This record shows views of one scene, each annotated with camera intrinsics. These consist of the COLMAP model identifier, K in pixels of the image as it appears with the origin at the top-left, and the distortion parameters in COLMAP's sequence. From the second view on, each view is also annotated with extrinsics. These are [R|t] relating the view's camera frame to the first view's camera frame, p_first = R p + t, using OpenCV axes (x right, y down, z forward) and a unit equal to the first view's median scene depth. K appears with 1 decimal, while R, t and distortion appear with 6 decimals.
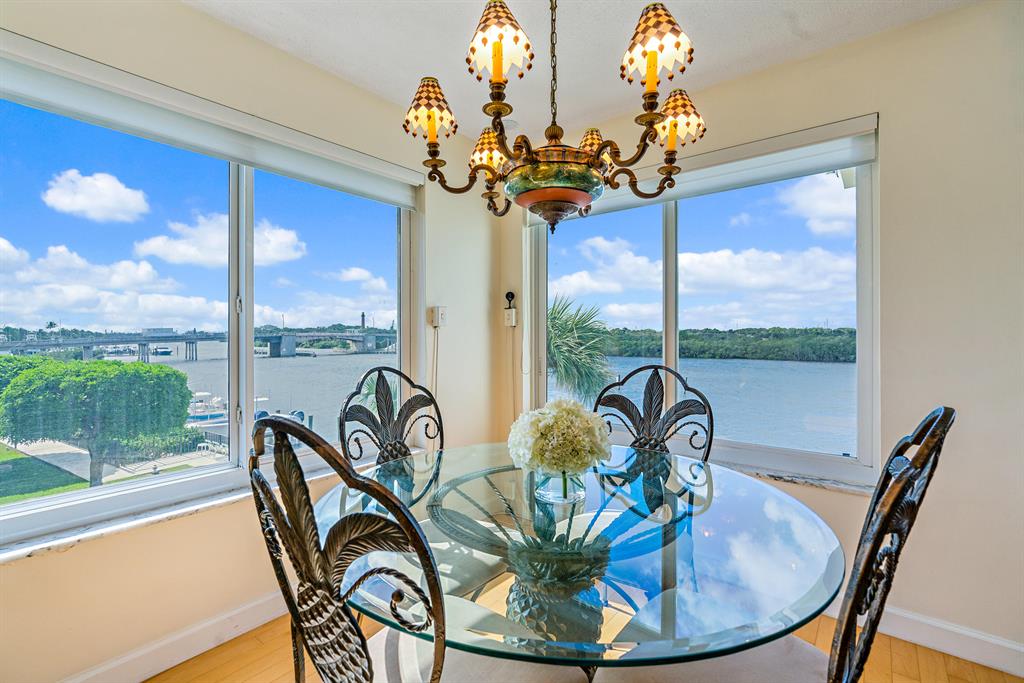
lens RADIAL K [[462.2, 0, 509.4], [0, 462.2, 336.8], [0, 0, 1]] dist [-0.007317, 0.000794]
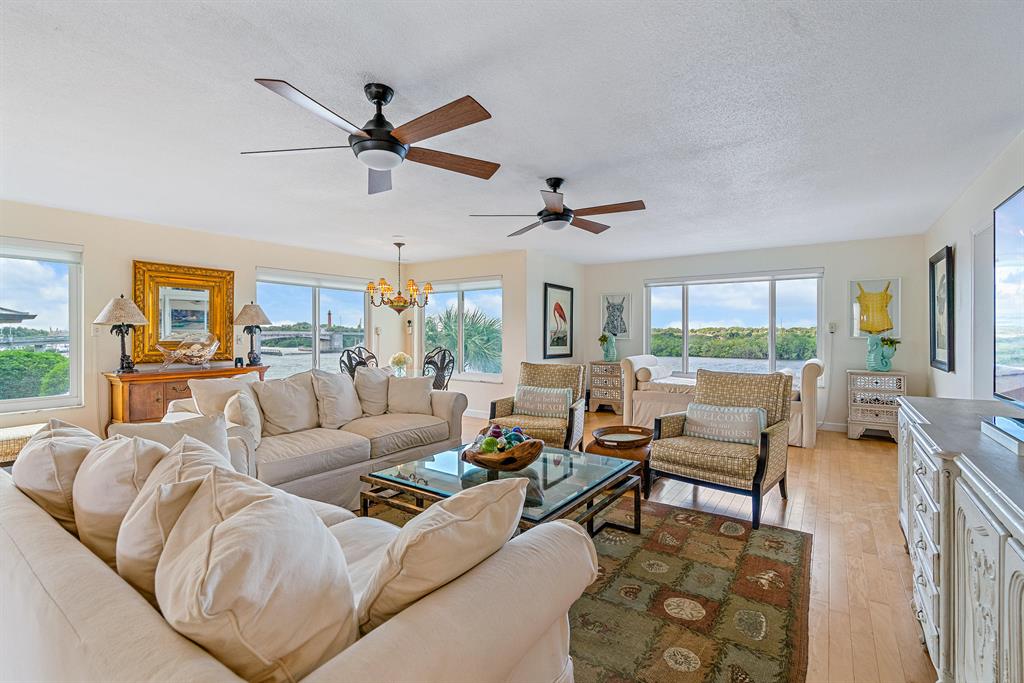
lens RADIAL K [[462.2, 0, 509.4], [0, 462.2, 336.8], [0, 0, 1]] dist [-0.007317, 0.000794]
pose [[0.997843, 0.001066, 0.065632, 0.026998], [-0.001207, 0.999997, 0.002109, -0.000819], [-0.065630, -0.002183, 0.997842, -0.110650]]
